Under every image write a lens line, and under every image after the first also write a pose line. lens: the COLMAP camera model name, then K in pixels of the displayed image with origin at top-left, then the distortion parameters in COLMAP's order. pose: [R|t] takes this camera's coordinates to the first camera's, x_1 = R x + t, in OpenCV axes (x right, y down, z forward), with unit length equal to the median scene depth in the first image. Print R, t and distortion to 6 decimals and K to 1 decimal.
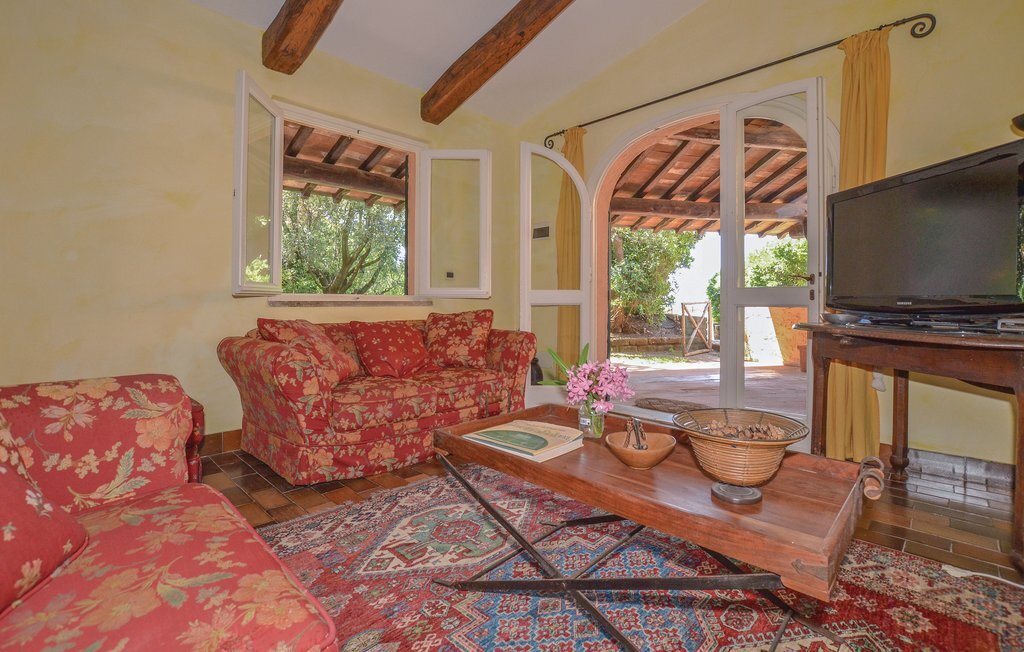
lens RADIAL K [[473.1, 0, 514.7], [0, 473.1, 297.5], [0, 0, 1]] dist [-0.000296, -0.000326]
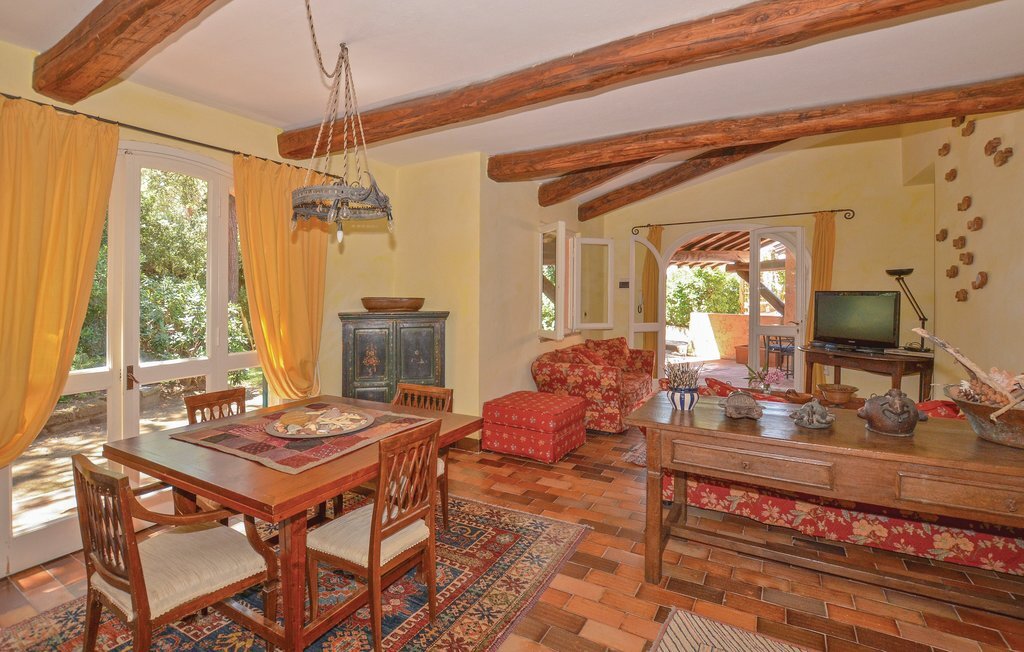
lens RADIAL K [[473.1, 0, 514.7], [0, 473.1, 297.5], [0, 0, 1]] dist [-0.000296, -0.000326]
pose [[0.971200, -0.009726, 0.238066, -0.765114], [0.007839, 0.999930, 0.008870, -0.123991], [-0.238135, -0.006749, 0.971208, -0.511841]]
